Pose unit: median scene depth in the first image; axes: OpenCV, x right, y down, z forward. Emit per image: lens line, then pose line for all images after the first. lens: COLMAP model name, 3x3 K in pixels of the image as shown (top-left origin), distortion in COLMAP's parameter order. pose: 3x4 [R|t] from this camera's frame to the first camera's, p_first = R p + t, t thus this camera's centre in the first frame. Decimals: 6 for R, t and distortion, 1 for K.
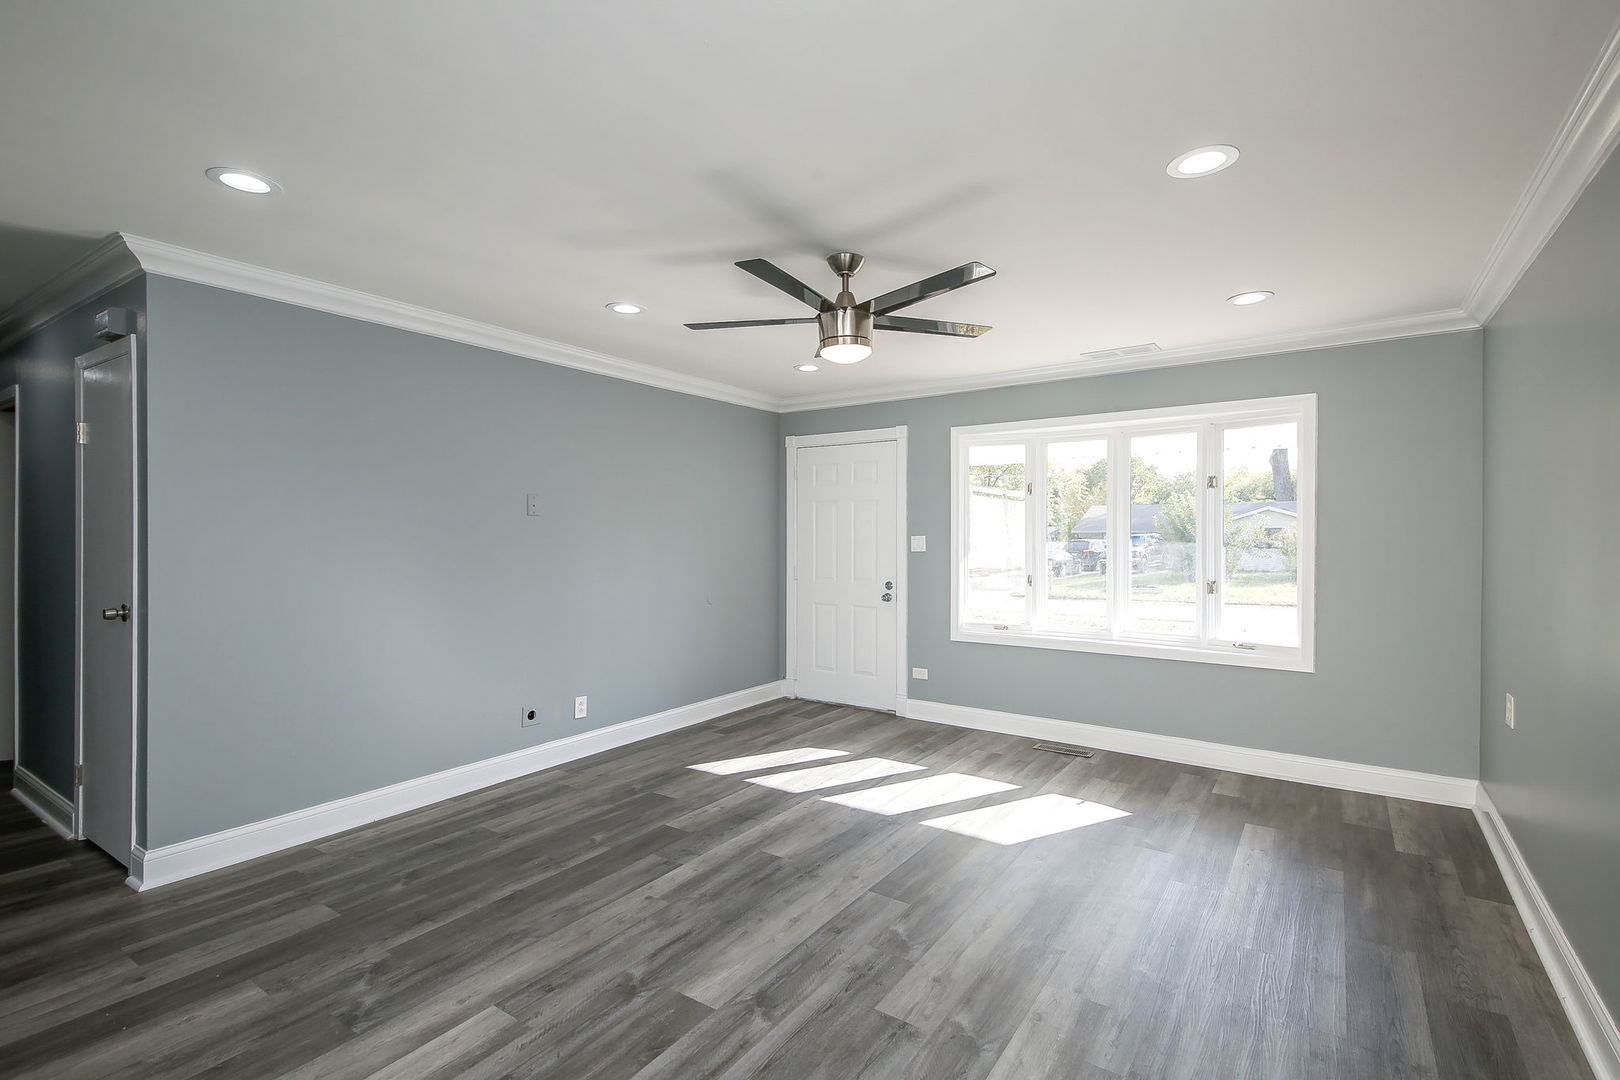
lens RADIAL K [[765.8, 0, 816.0], [0, 765.8, 535.3], [0, 0, 1]] dist [-0.001002, -0.000487]
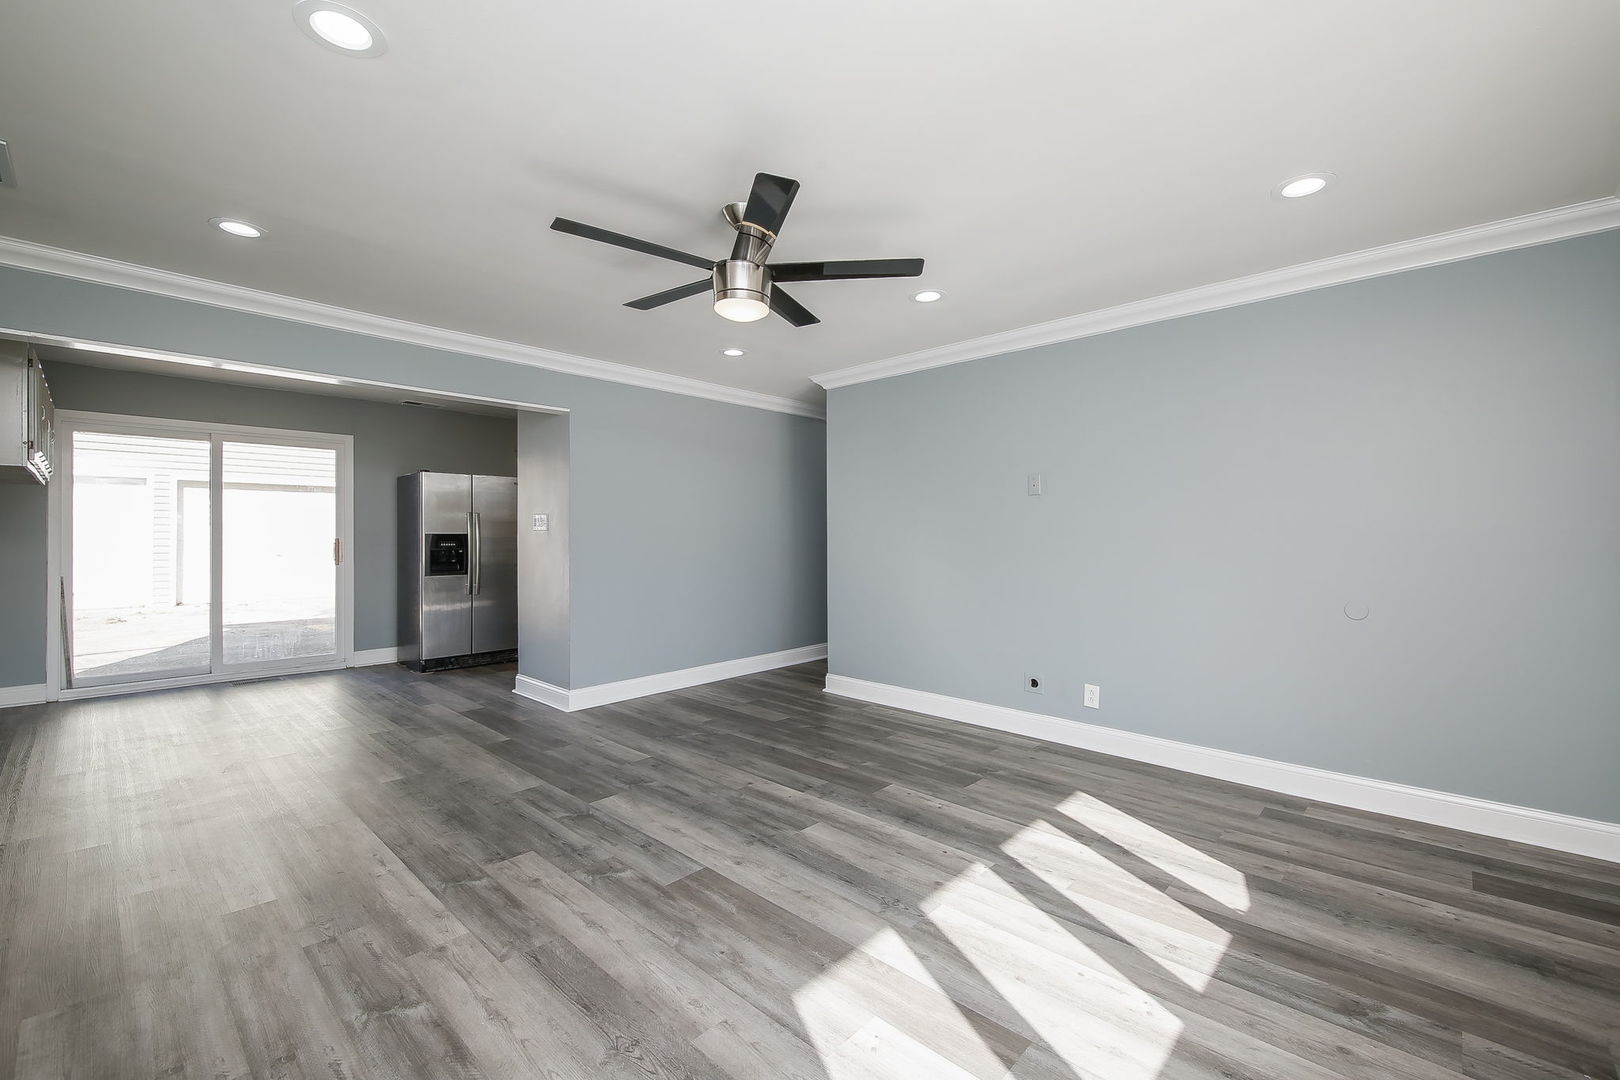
lens RADIAL K [[665.5, 0, 818.9], [0, 665.5, 533.5], [0, 0, 1]] dist [-0.019015, -0.000674]
pose [[-0.127961, 0.012989, -0.991694, 0.791788], [-0.016777, 0.999743, 0.015259, 0.025444], [0.991637, 0.018591, -0.127711, 1.124117]]
